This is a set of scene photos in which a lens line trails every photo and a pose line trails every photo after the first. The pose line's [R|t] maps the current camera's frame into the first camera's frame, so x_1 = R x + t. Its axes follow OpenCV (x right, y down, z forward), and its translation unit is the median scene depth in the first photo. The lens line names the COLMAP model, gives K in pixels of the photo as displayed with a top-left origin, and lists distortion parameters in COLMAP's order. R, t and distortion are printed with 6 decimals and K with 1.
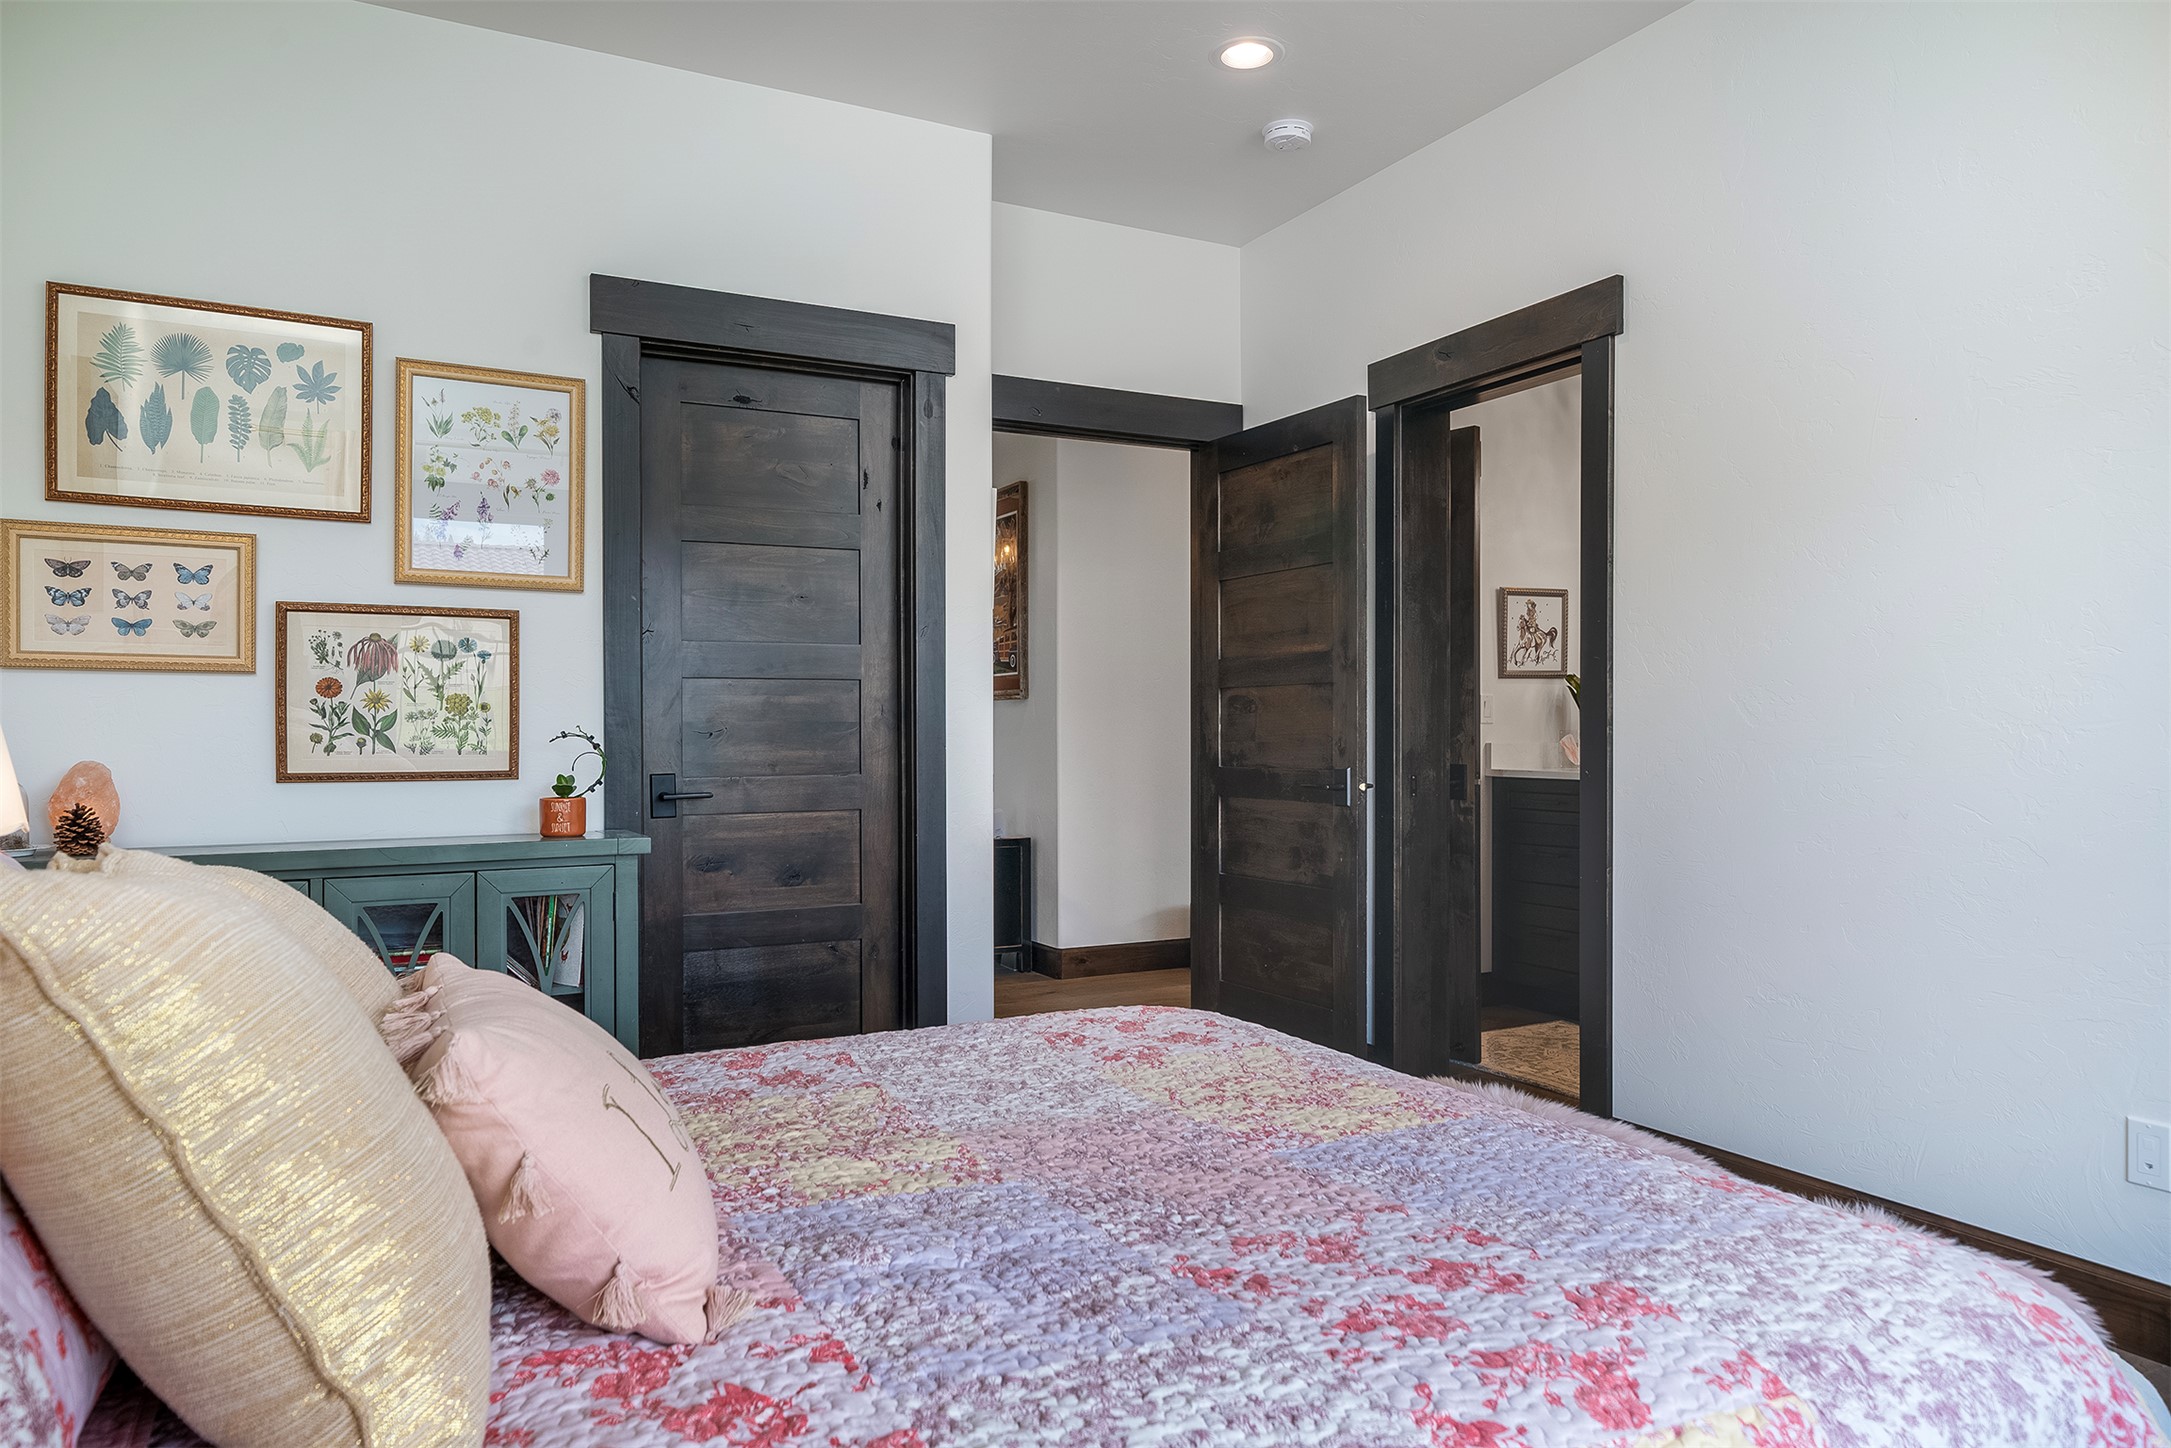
lens RADIAL K [[1441.1, 0, 1092.8], [0, 1441.1, 734.2], [0, 0, 1]] dist [0.005785, 0.002170]
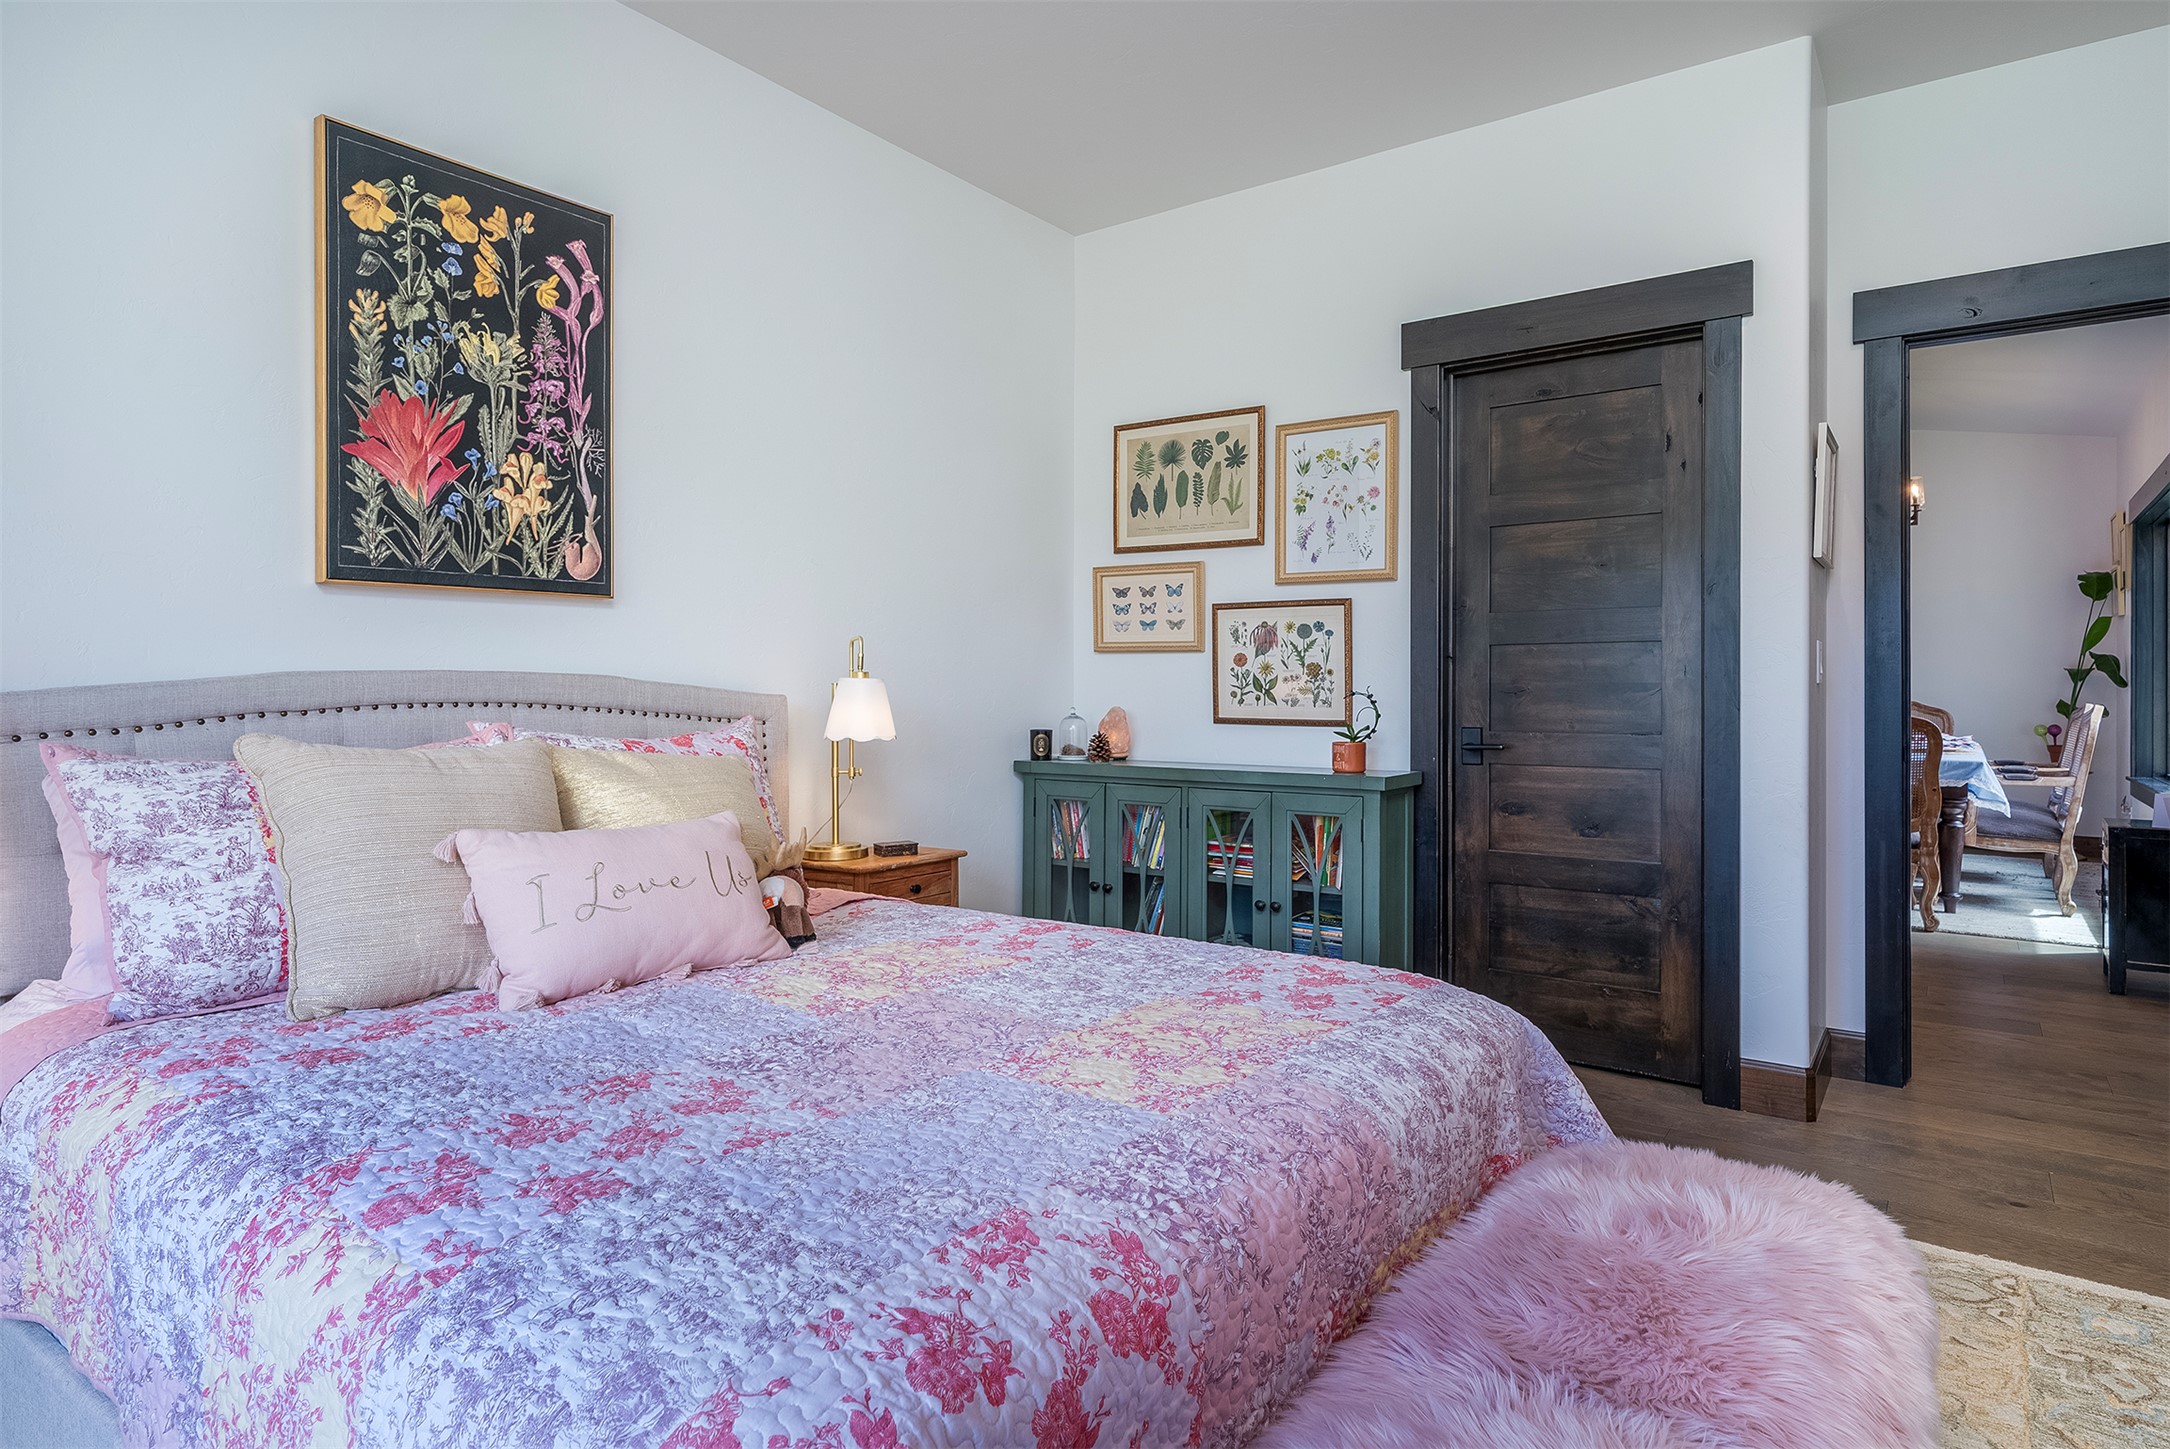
lens RADIAL K [[1214.4, 0, 1145.7], [0, 1214.4, 679.8], [0, 0, 1]] dist [-0.001486, 0.001342]
pose [[0.447415, -0.003287, -0.894320, 0.526692], [-0.006796, 0.999952, -0.007075, -0.002618], [0.894300, 0.009243, 0.447372, 0.357643]]
